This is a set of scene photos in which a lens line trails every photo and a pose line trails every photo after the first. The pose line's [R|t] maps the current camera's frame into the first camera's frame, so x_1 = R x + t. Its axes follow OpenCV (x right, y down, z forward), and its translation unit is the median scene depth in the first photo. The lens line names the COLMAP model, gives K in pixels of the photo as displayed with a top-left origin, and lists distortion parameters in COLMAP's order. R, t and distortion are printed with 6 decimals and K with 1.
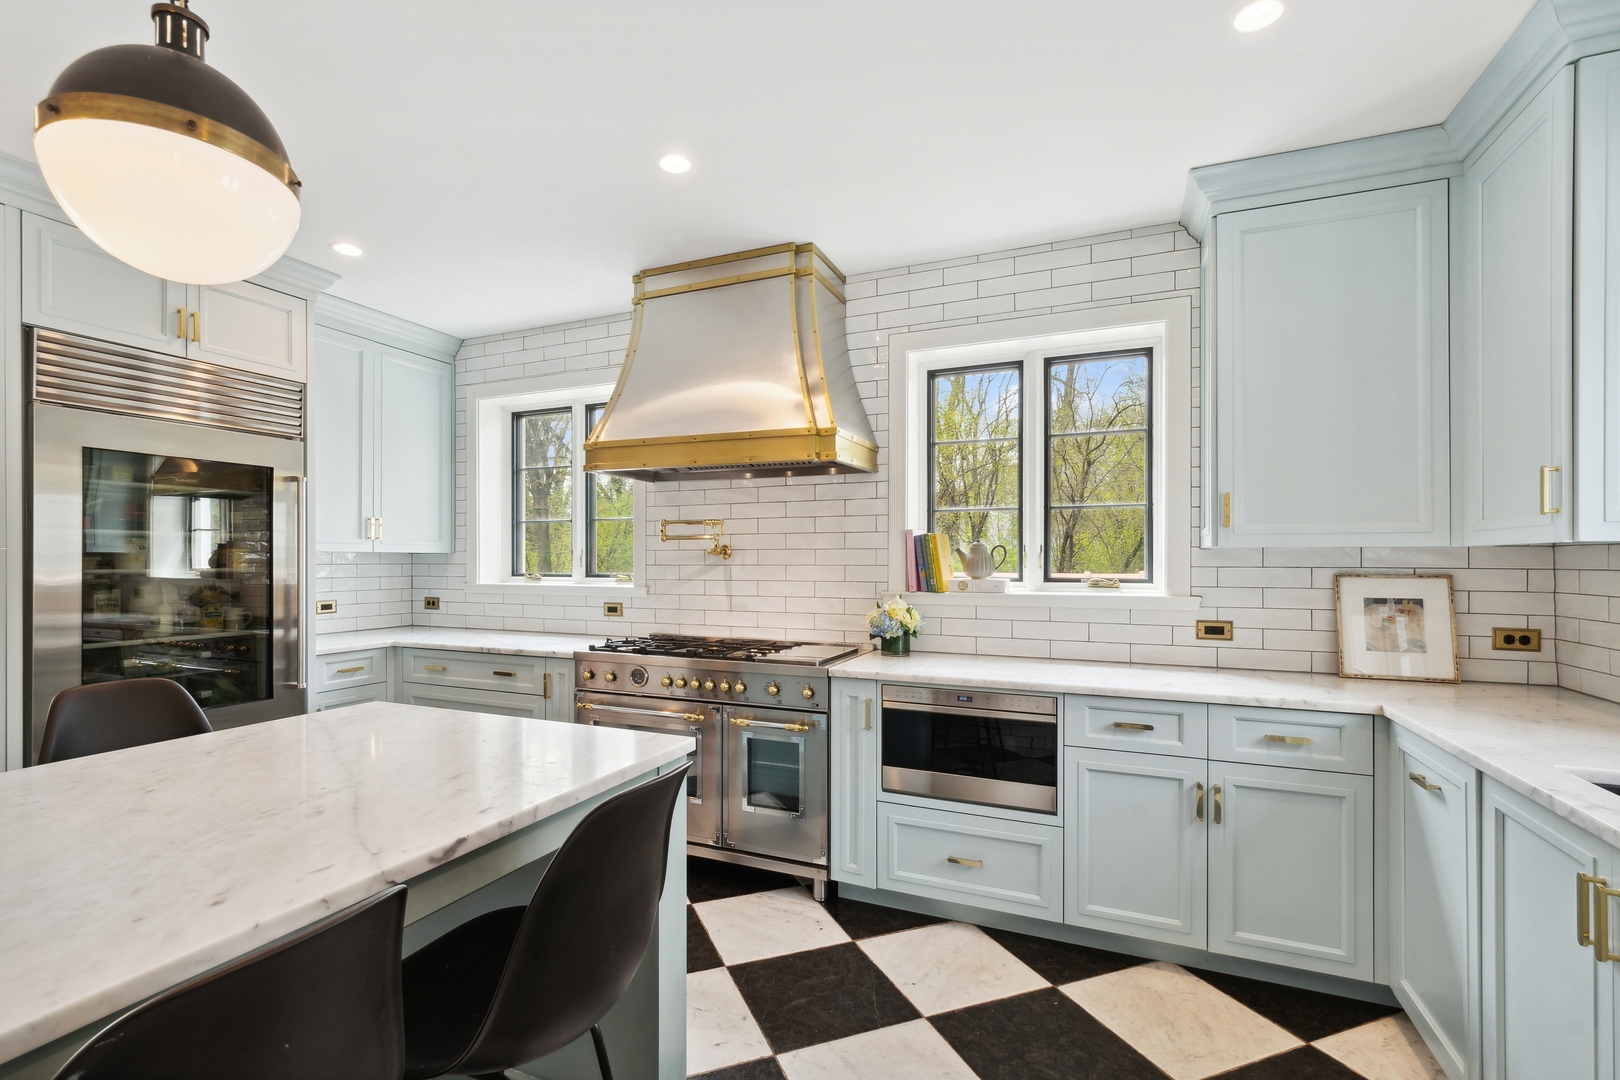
lens RADIAL K [[701.6, 0, 824.6], [0, 701.6, 568.7], [0, 0, 1]] dist [-0.003595, 0.000496]
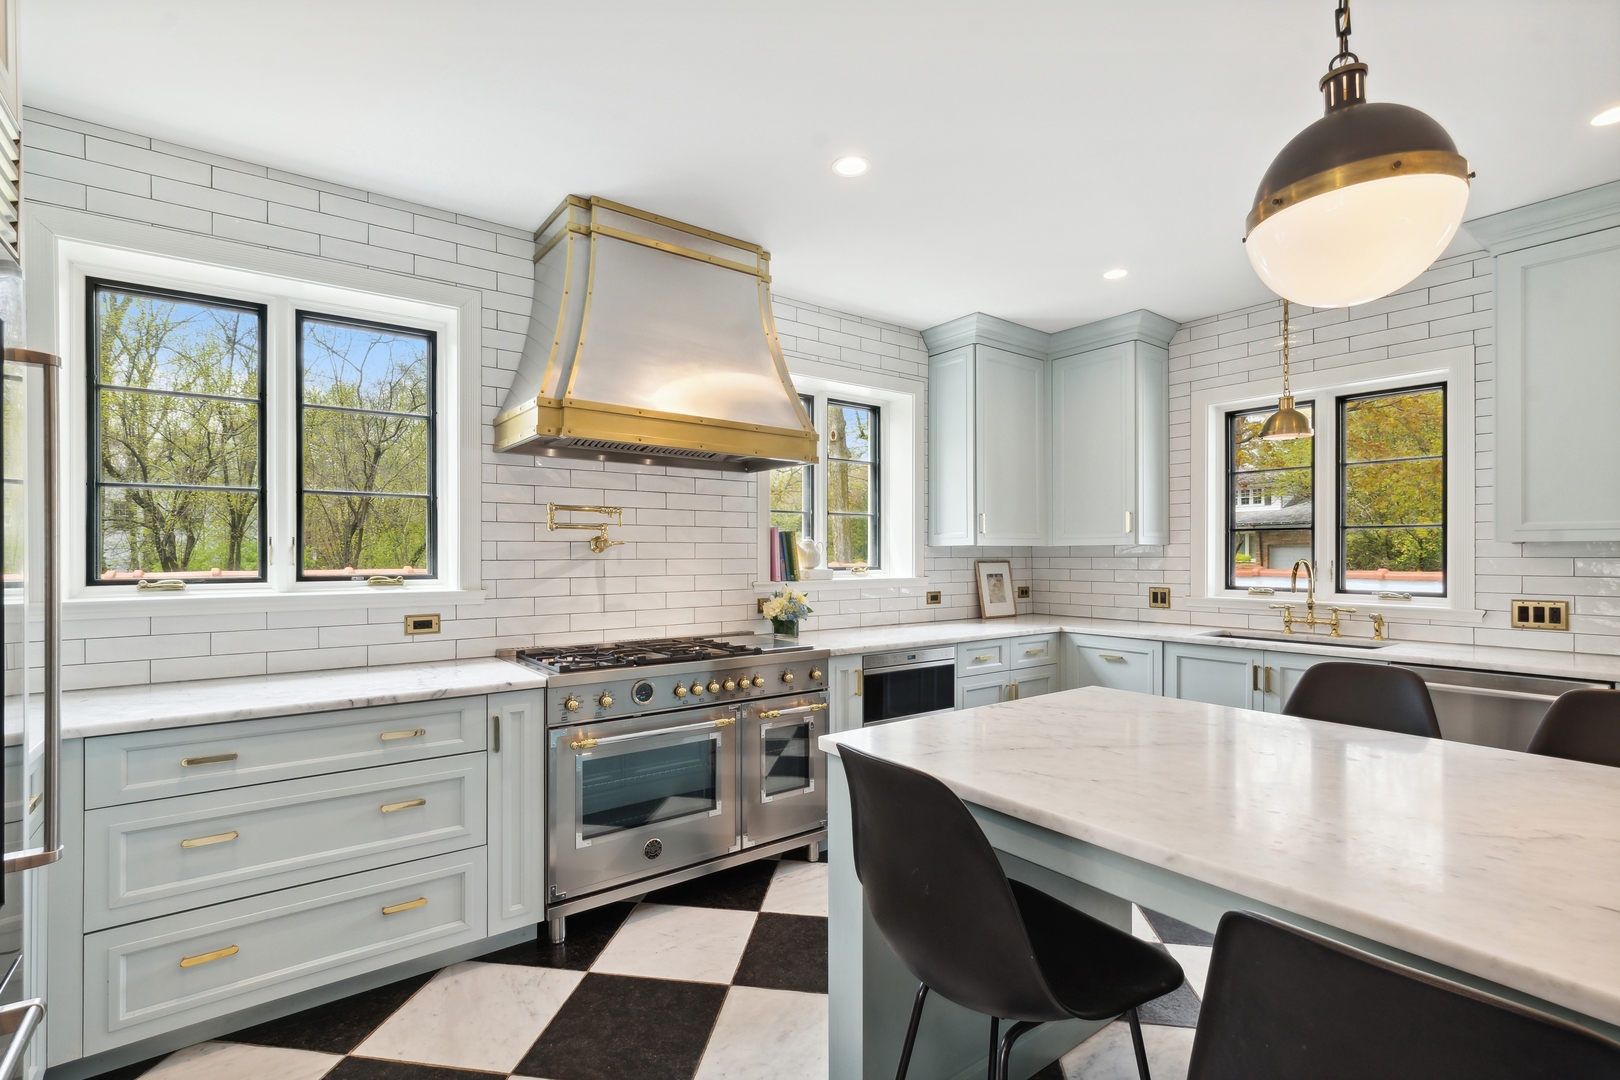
lens RADIAL K [[735.2, 0, 795.3], [0, 735.2, 555.8], [0, 0, 1]] dist [0.001986, -0.002165]
pose [[0.523490, -0.005147, 0.852016, -0.783377], [0.013300, 0.999909, -0.002132, -0.004789], [-0.851928, 0.012448, 0.523511, 0.322640]]
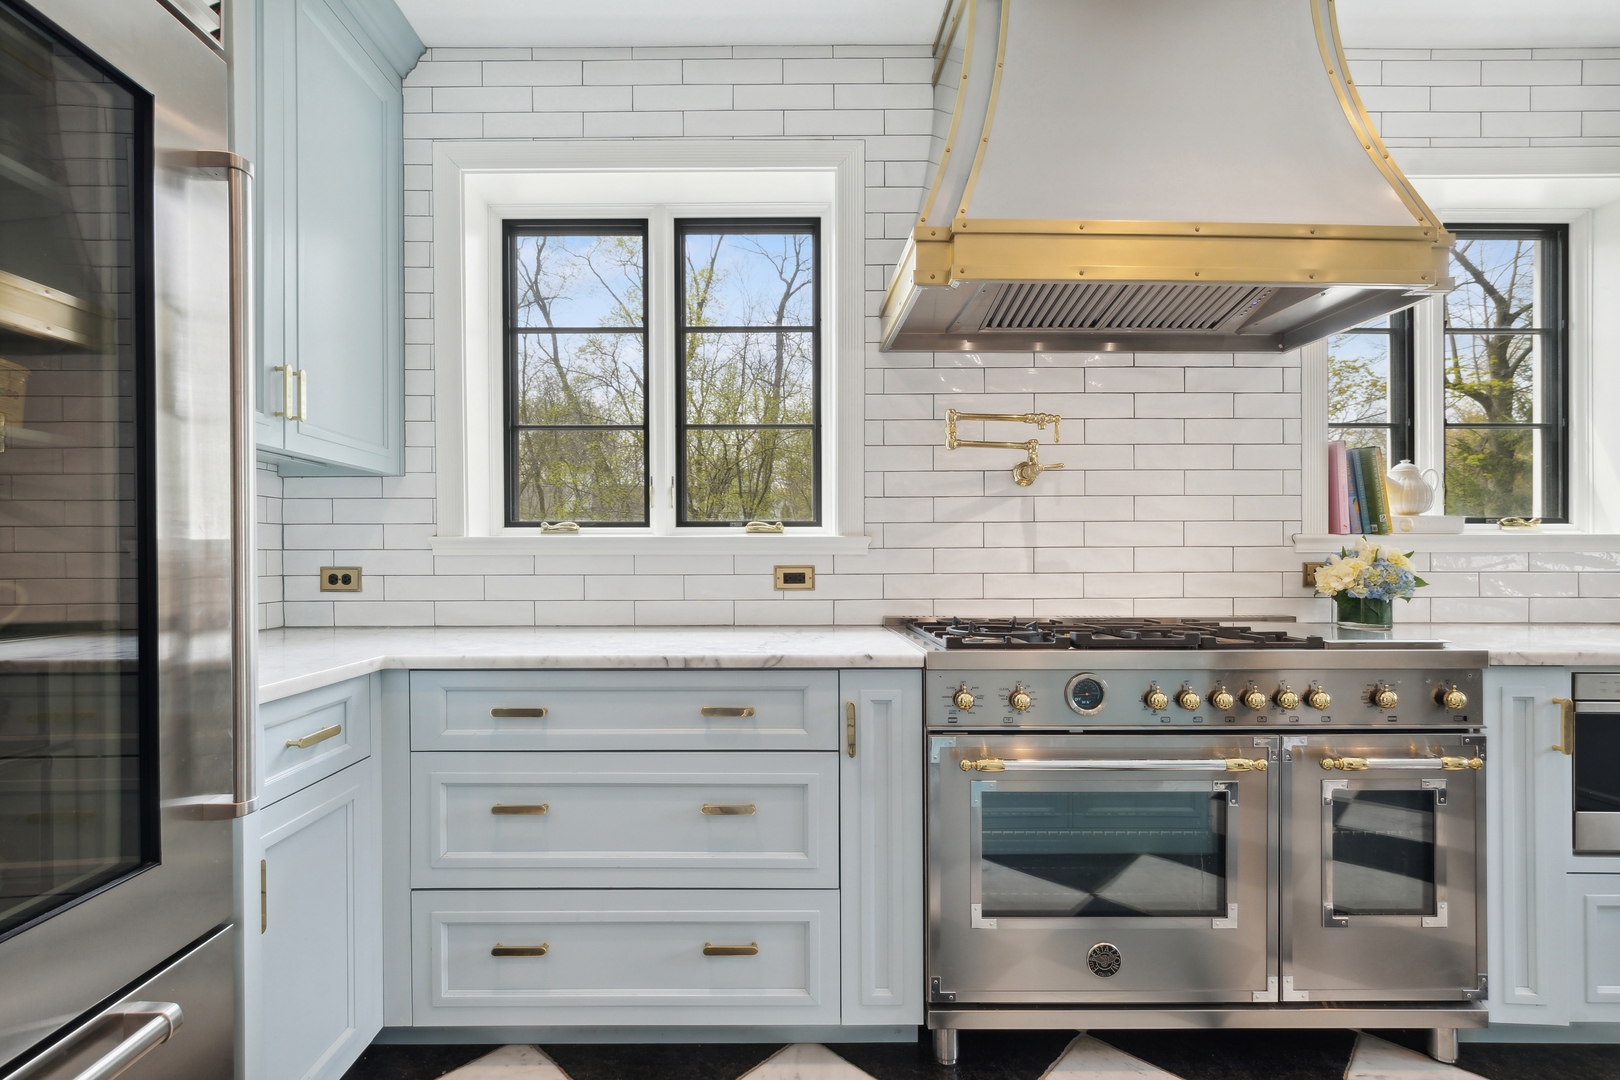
lens RADIAL K [[735.2, 0, 779.5], [0, 735.2, 559.7], [0, 0, 1]] dist [0.001986, -0.002165]
pose [[0.928066, -0.006326, 0.372363, -0.565213], [0.010076, 0.999916, -0.008125, 0.051345], [-0.372281, 0.011293, 0.928051, 0.502873]]
